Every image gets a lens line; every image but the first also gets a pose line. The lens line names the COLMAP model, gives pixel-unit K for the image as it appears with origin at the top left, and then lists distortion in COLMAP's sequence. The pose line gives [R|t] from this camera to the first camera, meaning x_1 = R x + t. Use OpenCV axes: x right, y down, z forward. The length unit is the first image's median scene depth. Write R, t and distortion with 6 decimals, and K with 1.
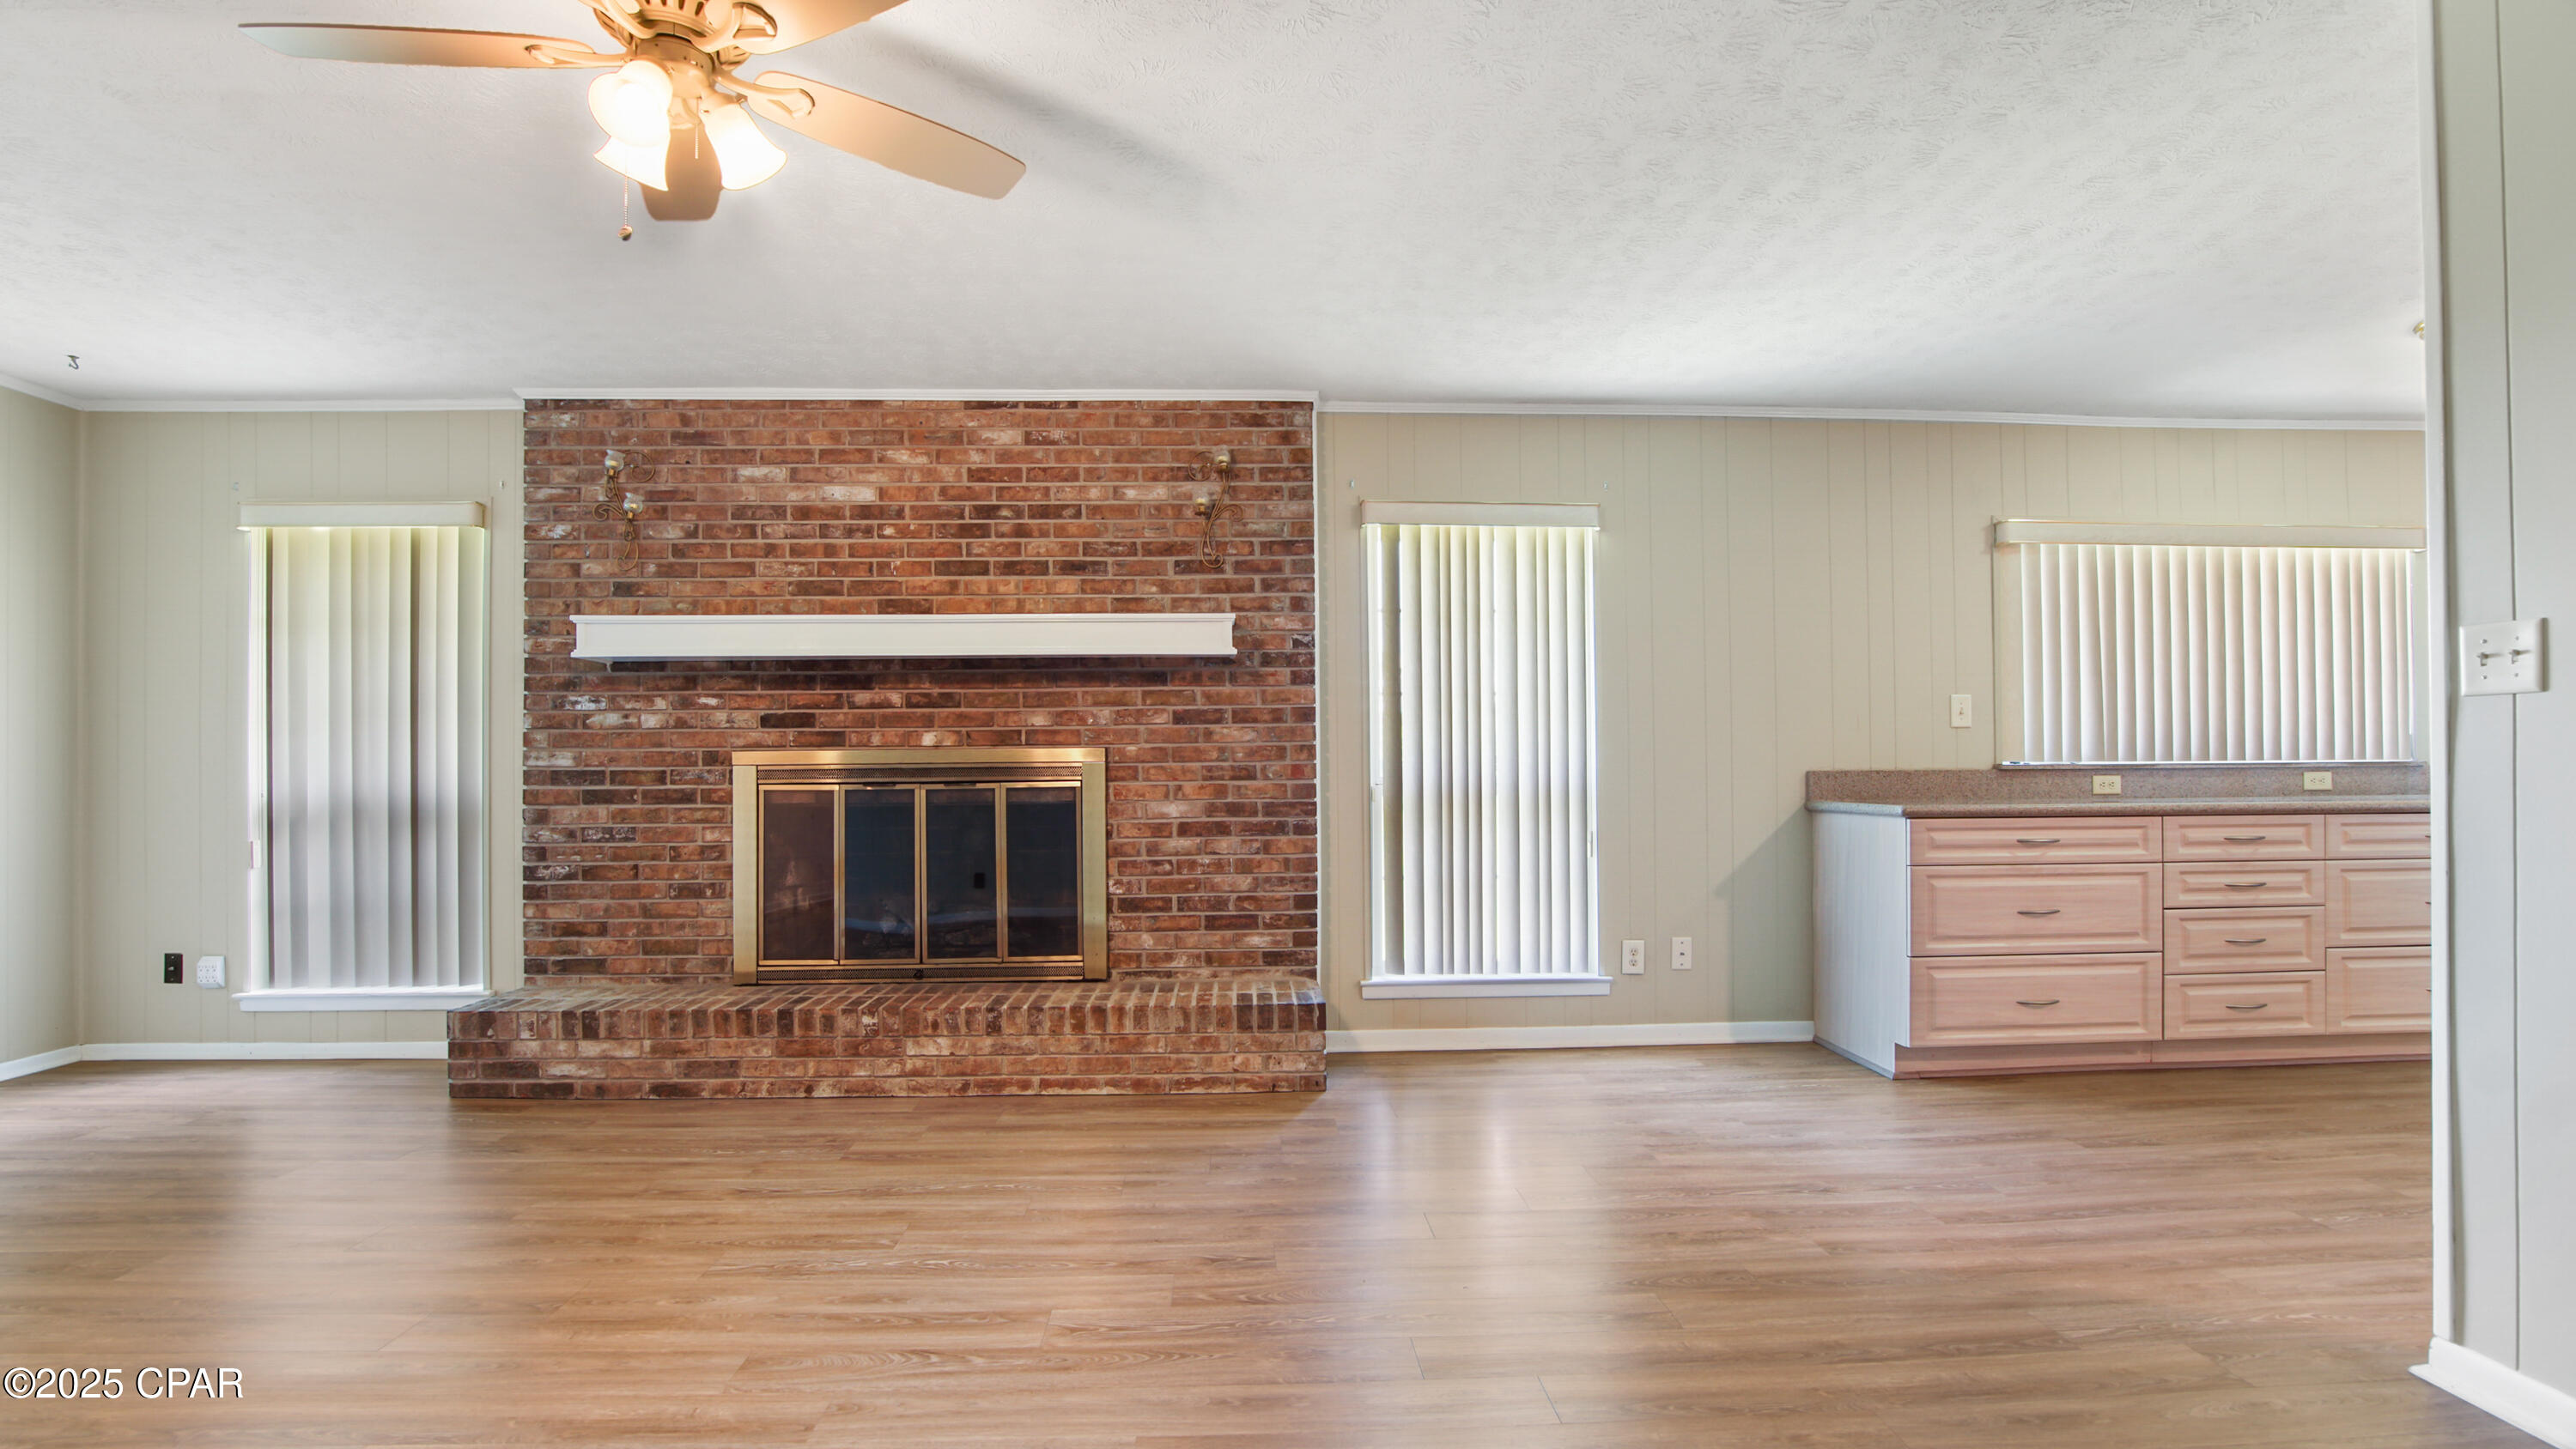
lens RADIAL K [[1173.9, 0, 1296.0], [0, 1173.9, 749.1], [0, 0, 1]] dist [-0.022994, 0.001159]
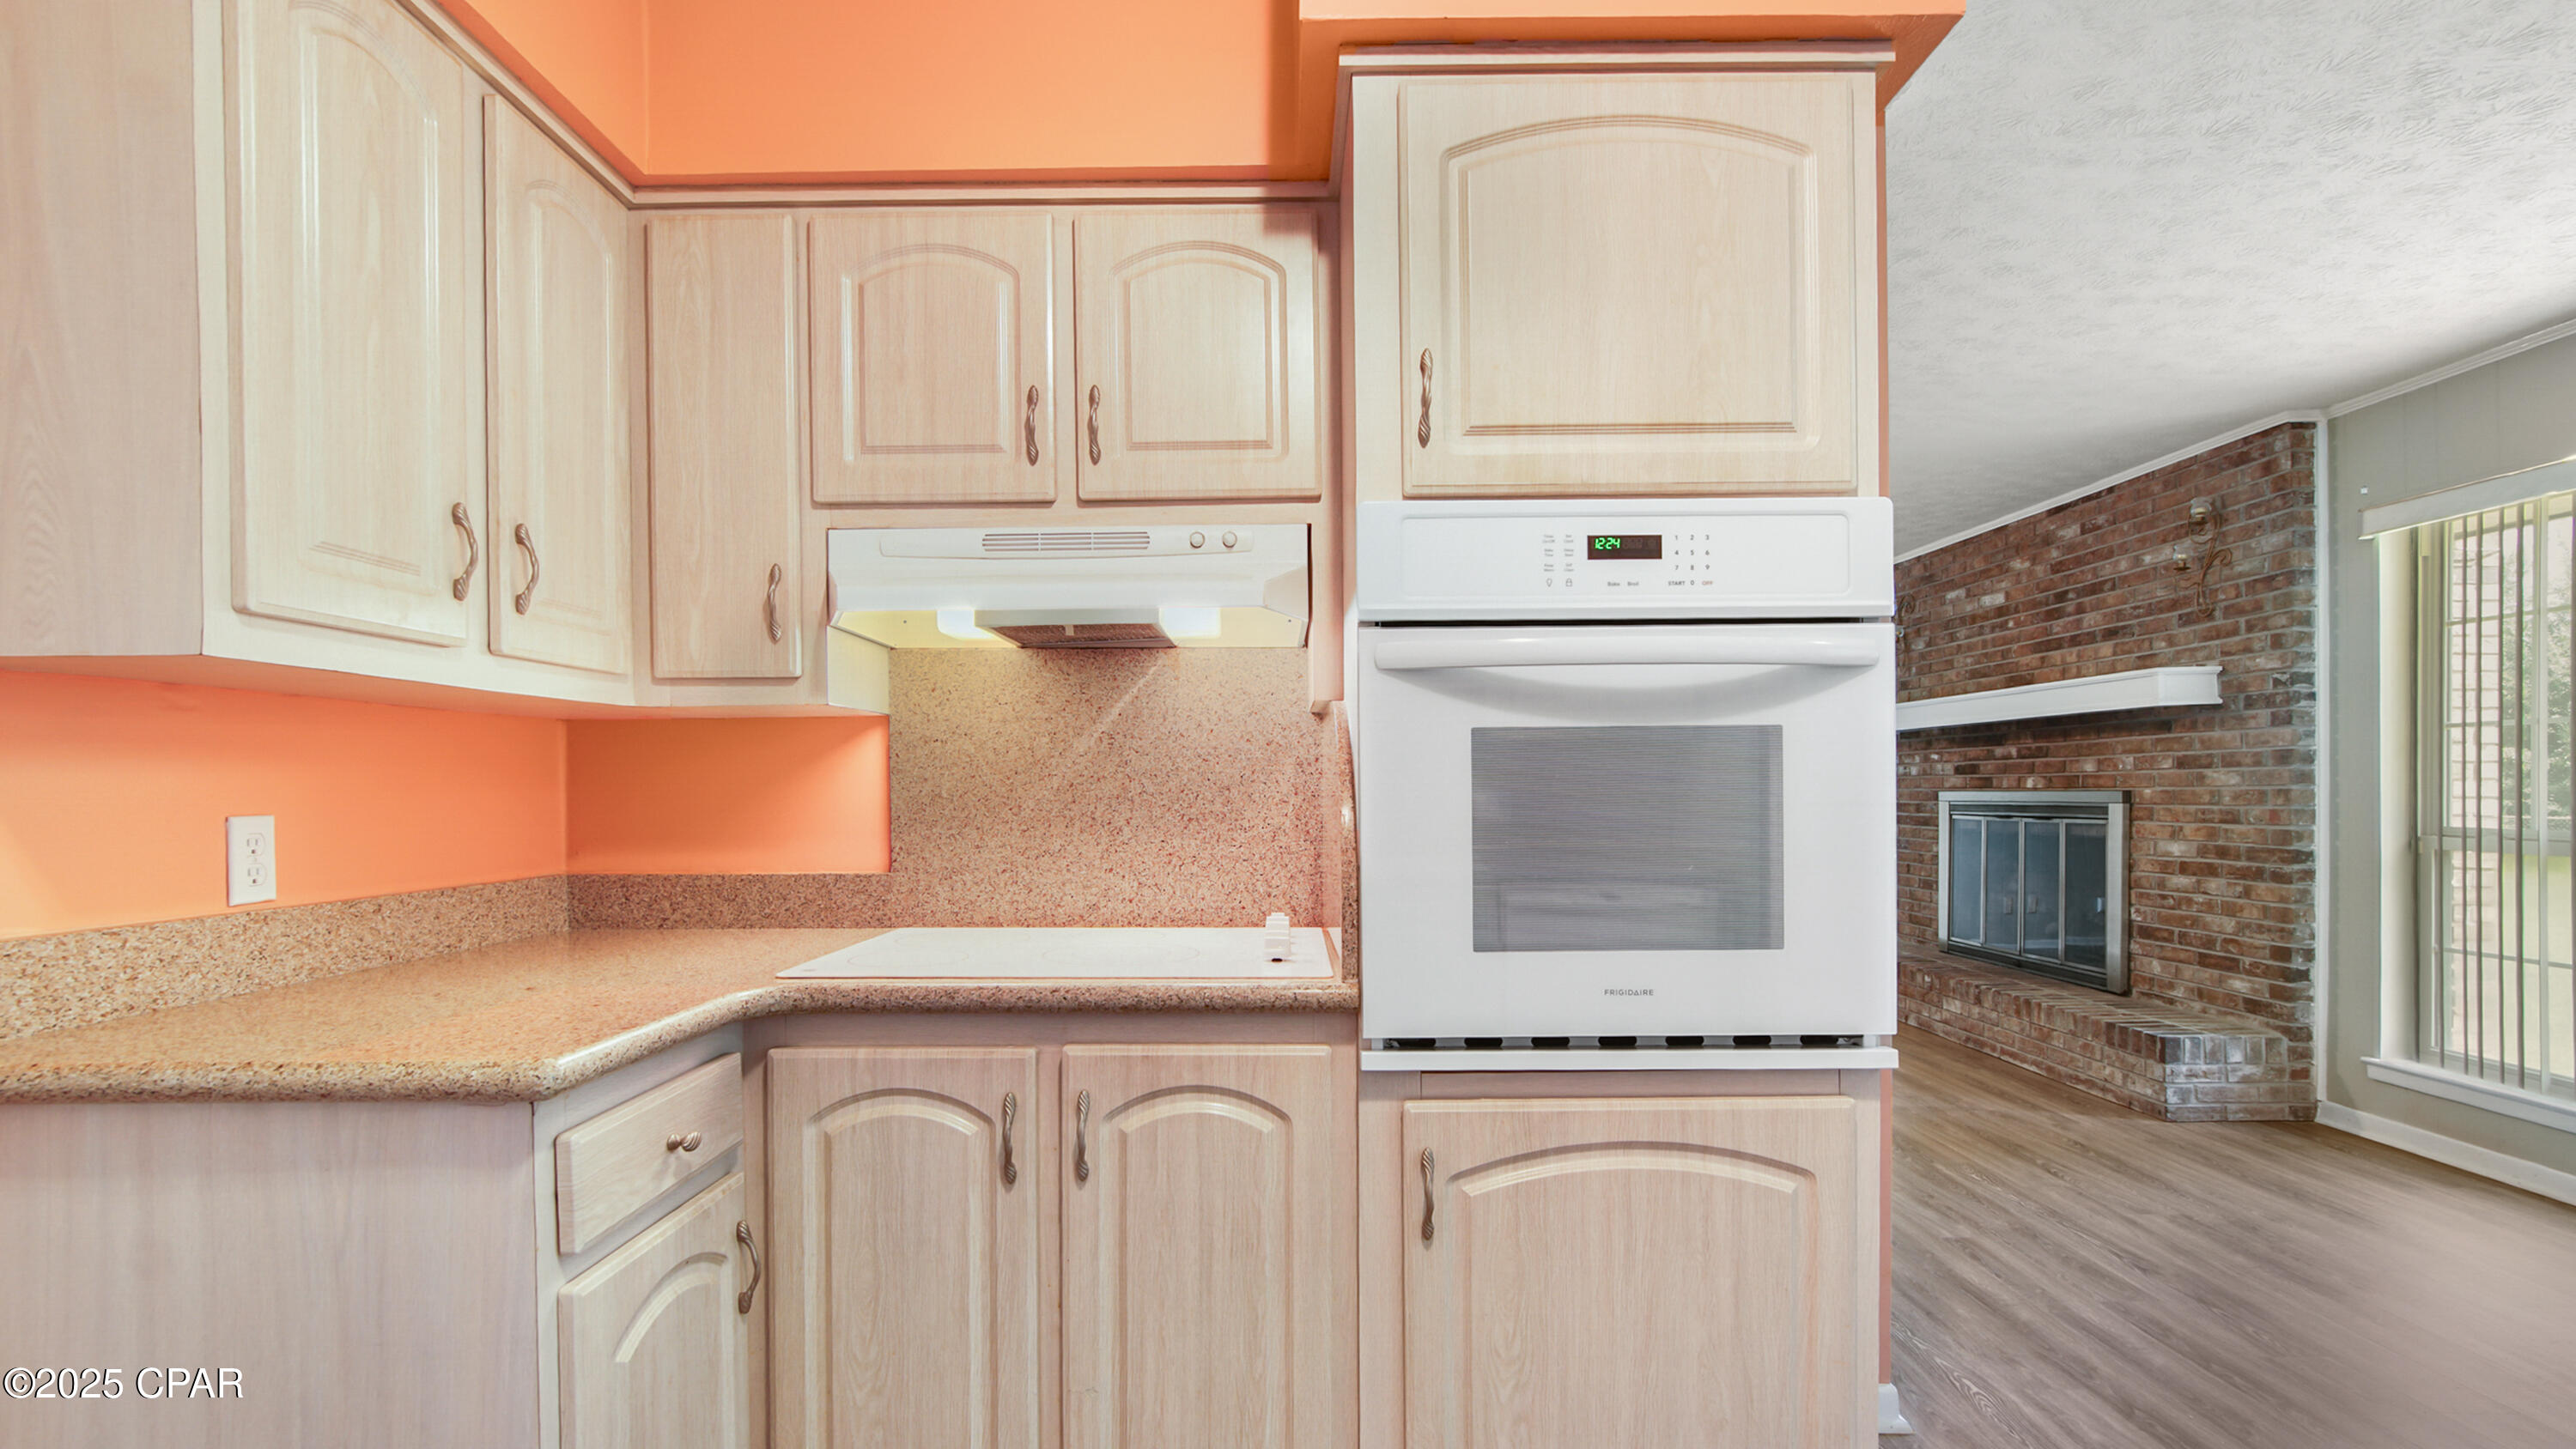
lens RADIAL K [[1173.9, 0, 1233.0], [0, 1173.9, 796.2], [0, 0, 1]] dist [-0.022994, 0.001159]
pose [[-0.081683, 0.013463, -0.996567, 1.014086], [0.022848, 0.999671, 0.011632, -0.028389], [0.996396, -0.021819, -0.081963, 0.231694]]
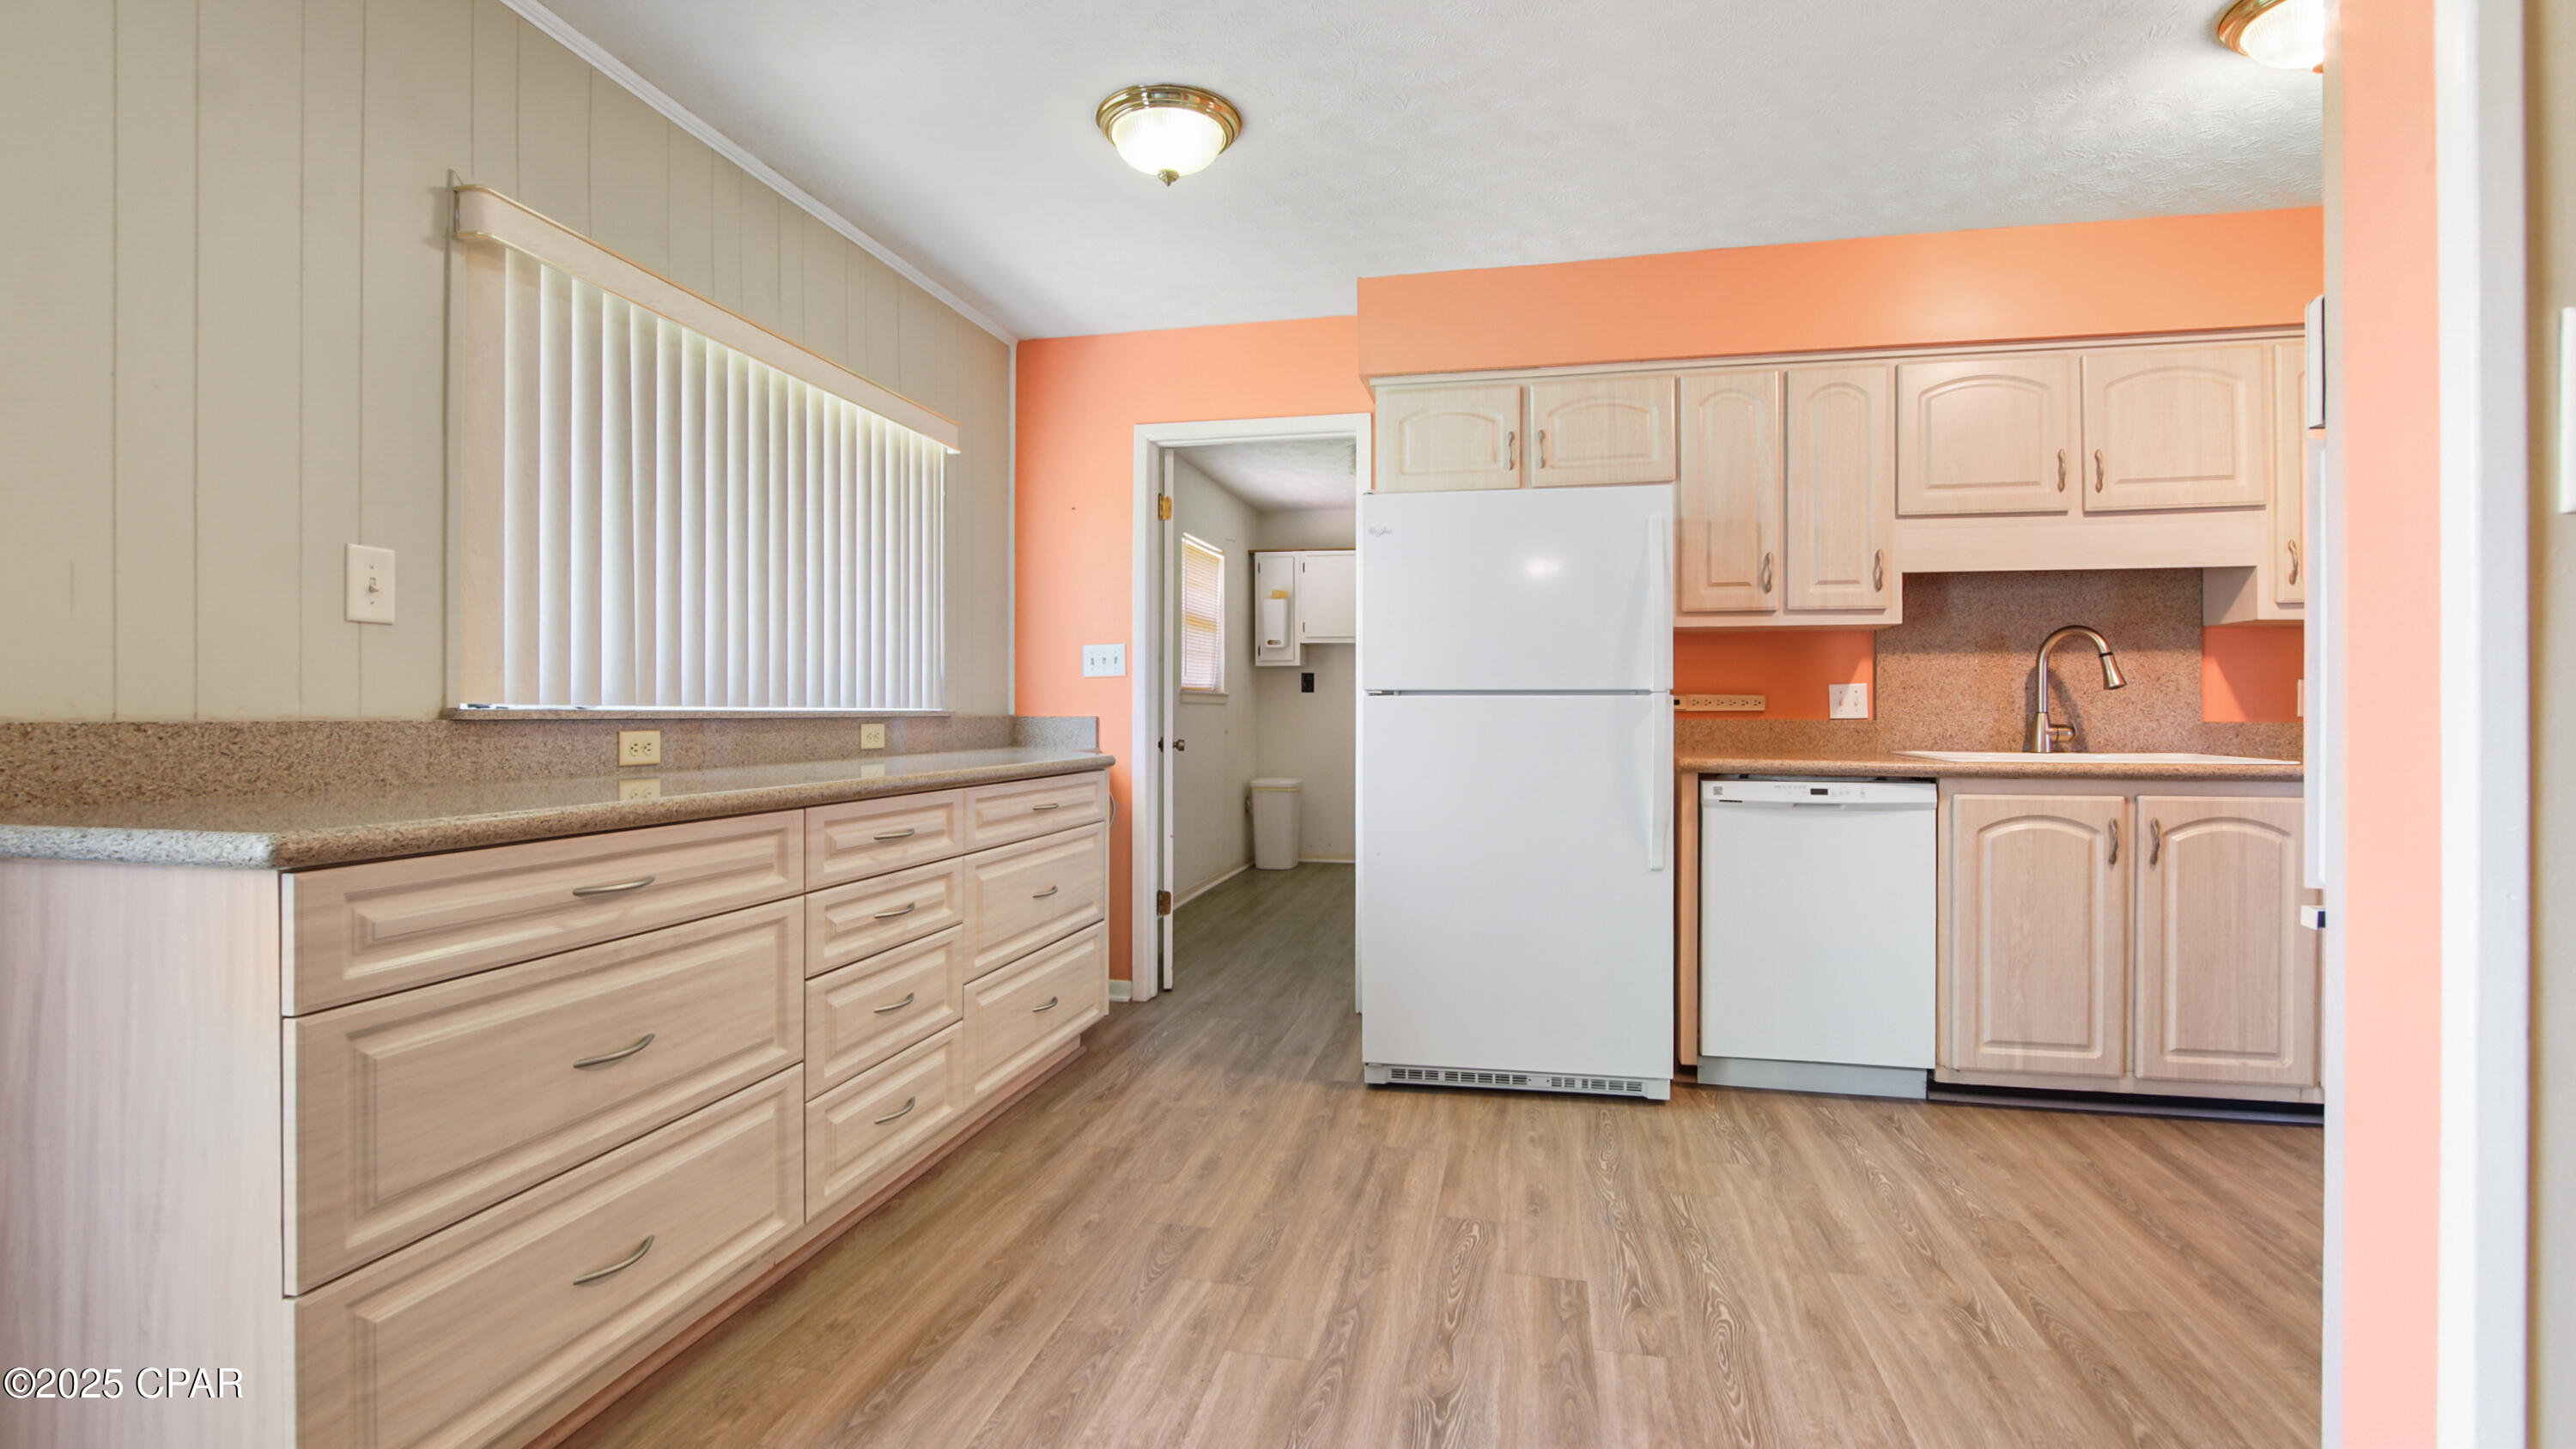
lens RADIAL K [[1173.9, 0, 1293.8], [0, 1173.9, 715.1], [0, 0, 1]] dist [-0.022994, 0.001159]
pose [[0.271938, 0.005518, 0.962299, 0.266576], [-0.018911, 0.999821, -0.000389, 0.010159], [-0.962129, -0.018092, 0.271994, 0.587790]]
